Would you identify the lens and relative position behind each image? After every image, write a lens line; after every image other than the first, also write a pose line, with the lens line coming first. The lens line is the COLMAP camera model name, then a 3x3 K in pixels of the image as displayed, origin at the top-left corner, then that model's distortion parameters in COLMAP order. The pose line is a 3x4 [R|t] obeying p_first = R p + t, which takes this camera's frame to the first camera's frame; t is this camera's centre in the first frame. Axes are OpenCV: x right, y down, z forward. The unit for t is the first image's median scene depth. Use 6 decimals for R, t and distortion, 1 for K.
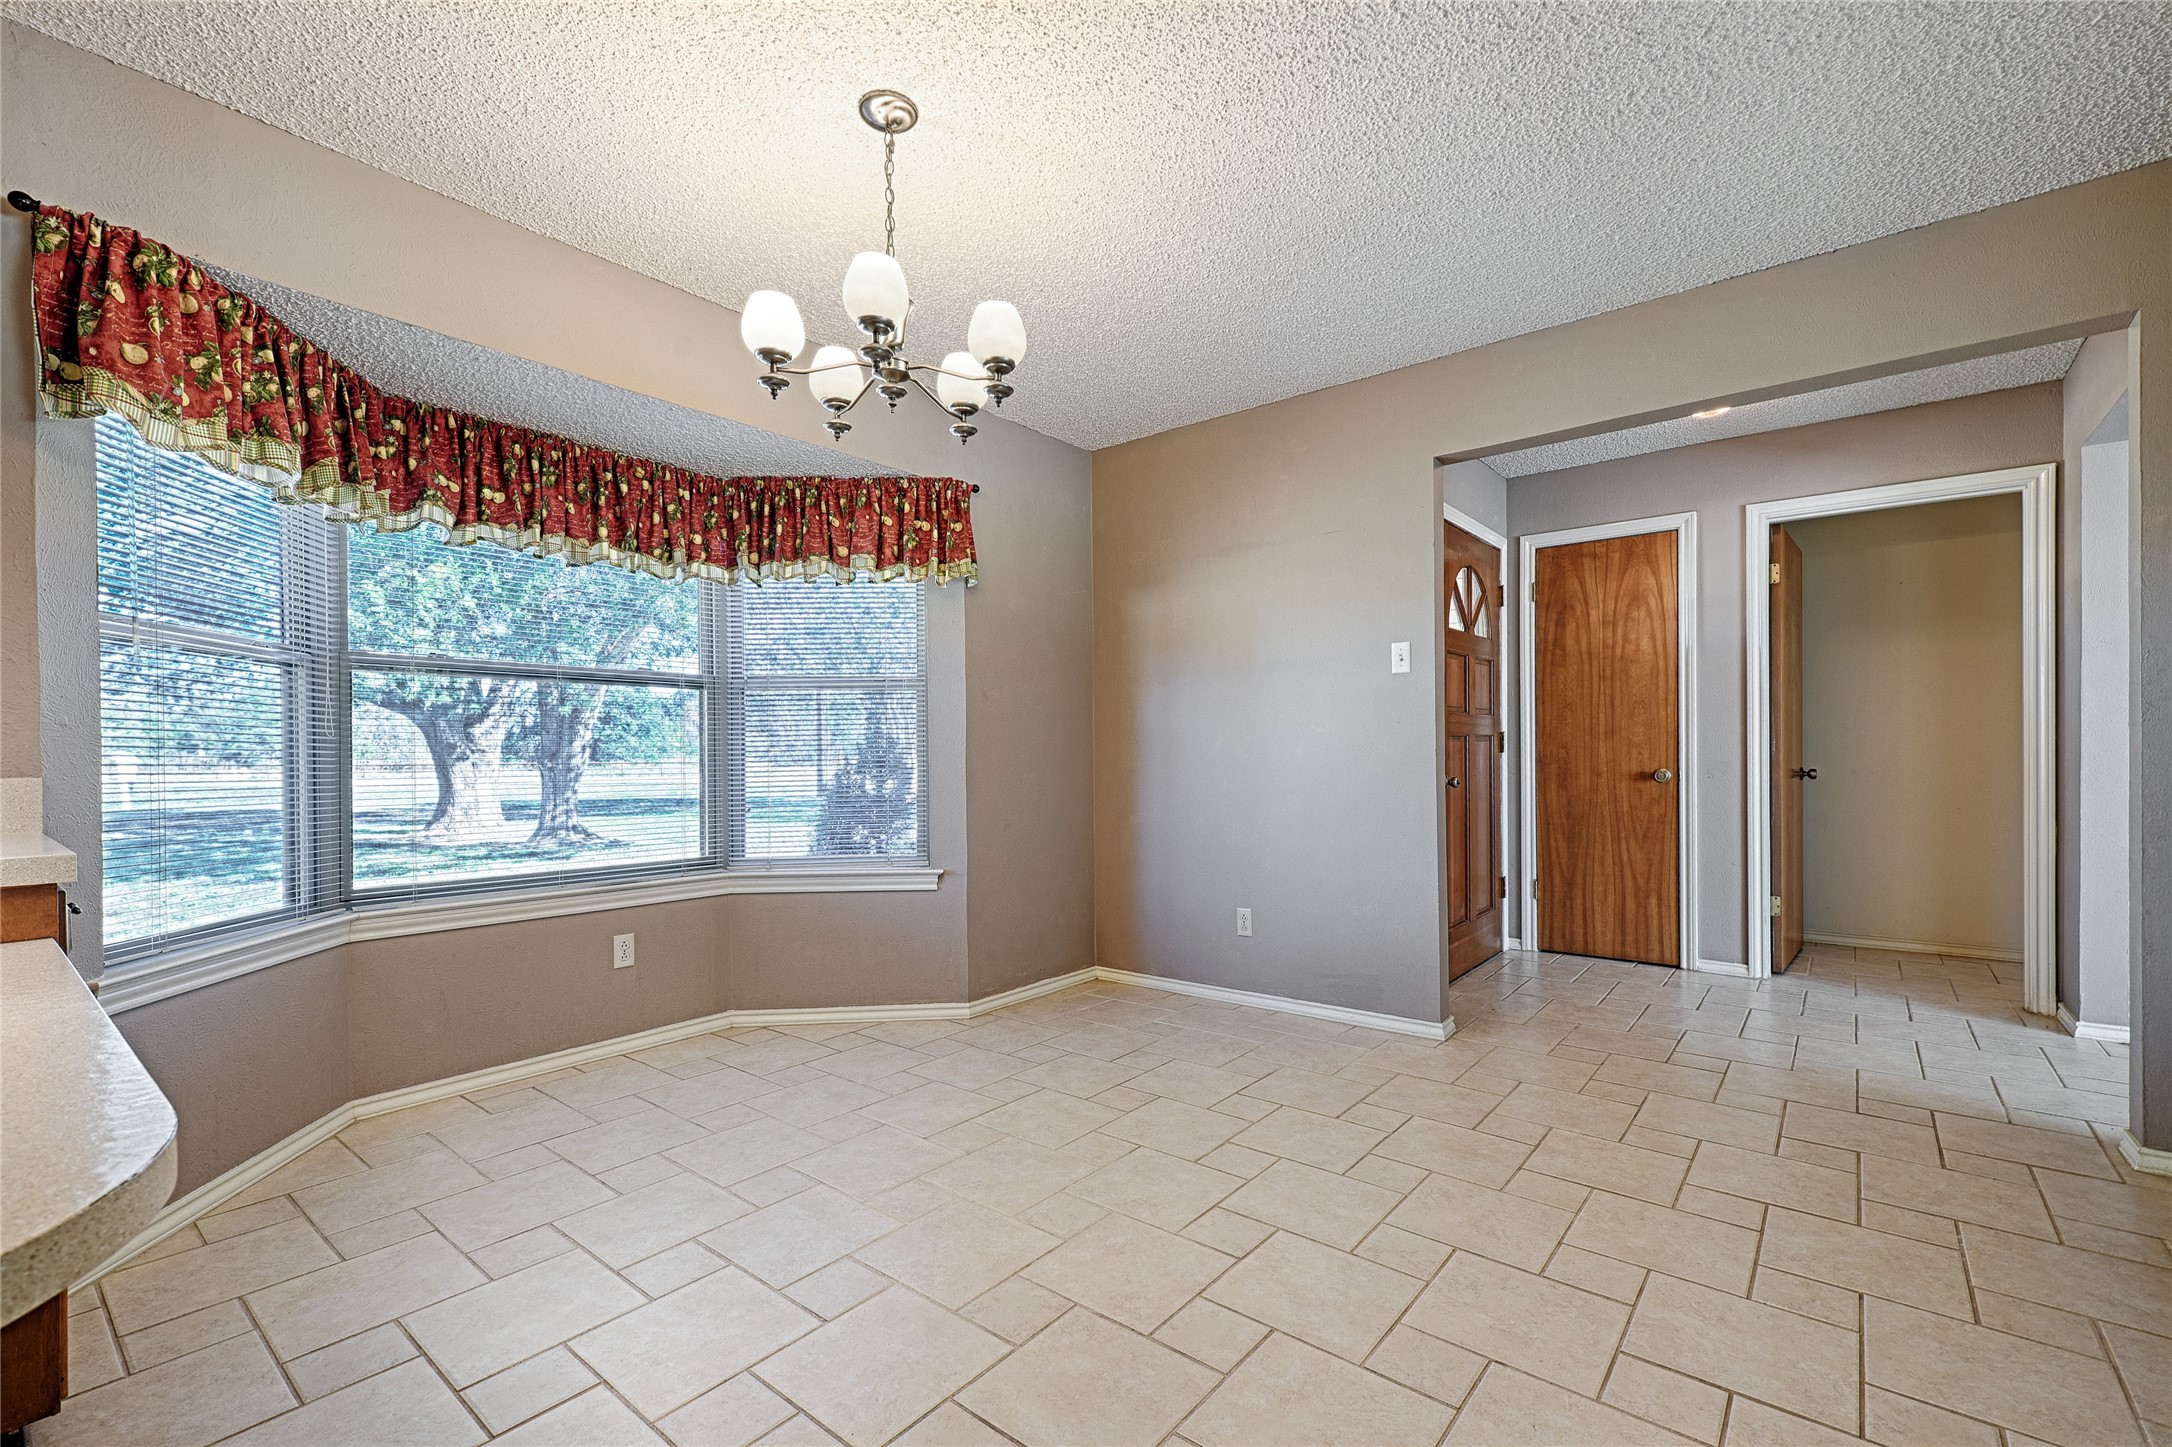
lens RADIAL K [[928.5, 0, 1083.9], [0, 928.5, 756.0], [0, 0, 1]] dist [0.003848, 0.000372]
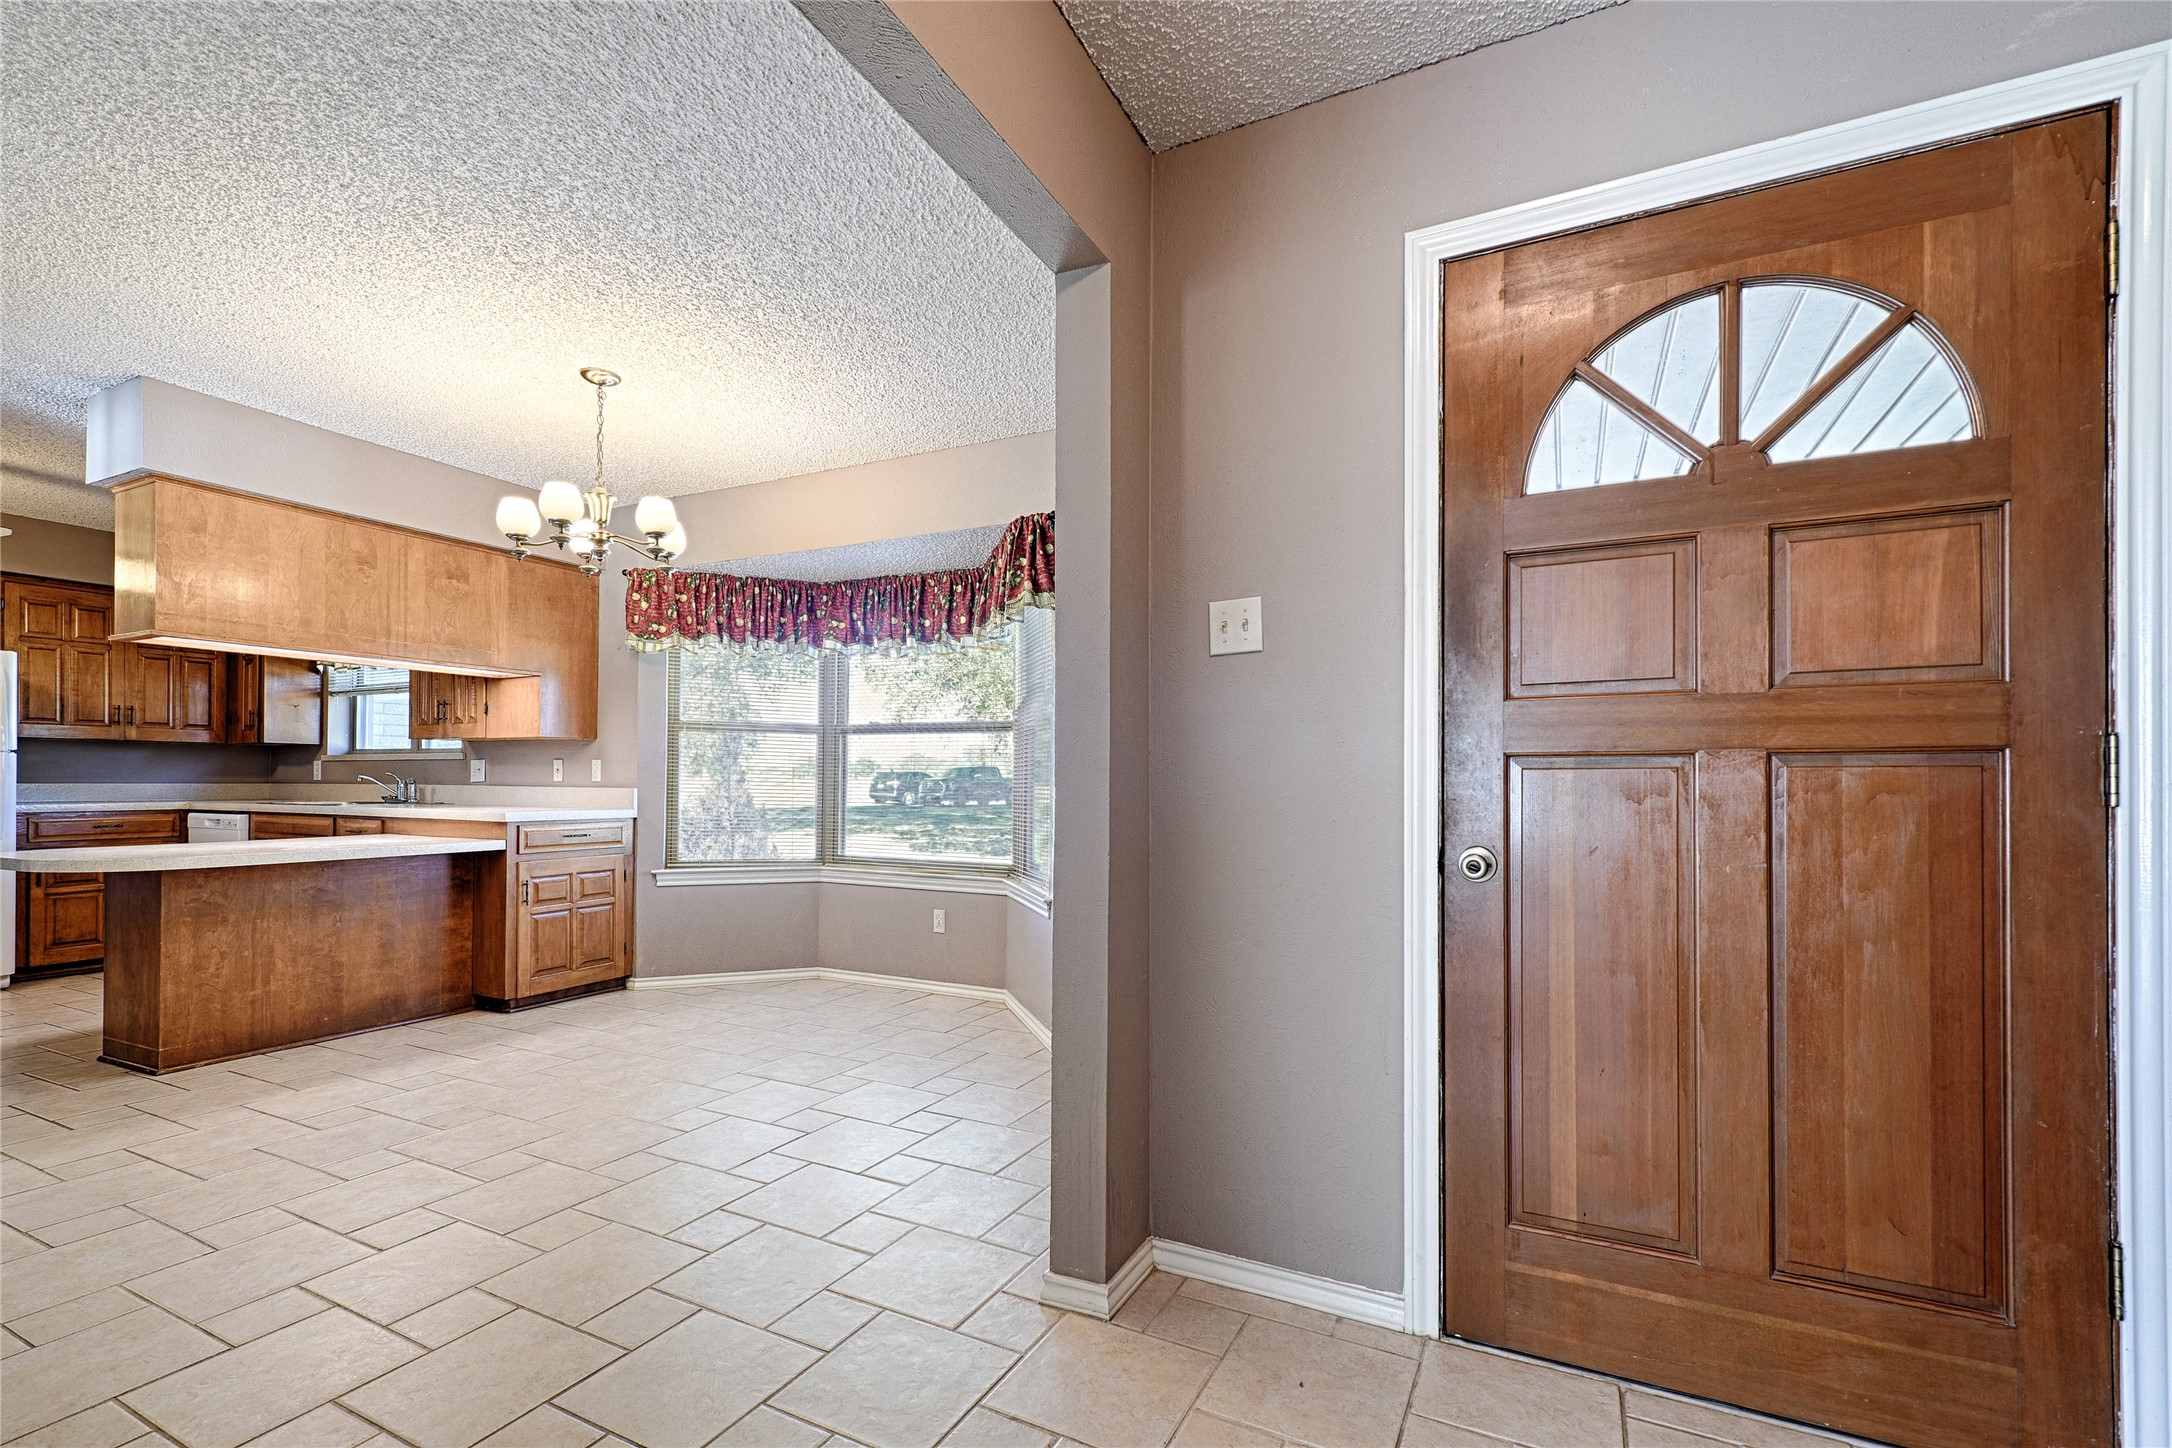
lens RADIAL K [[944.5, 0, 1092.1], [0, 944.5, 779.9], [0, 0, 1]] dist [0.001875, 0.000165]
pose [[0.218071, 0.005005, -0.975920, 0.749740], [-0.012420, 0.999920, 0.002353, -0.008214], [0.975854, 0.011607, 0.218116, 0.717153]]
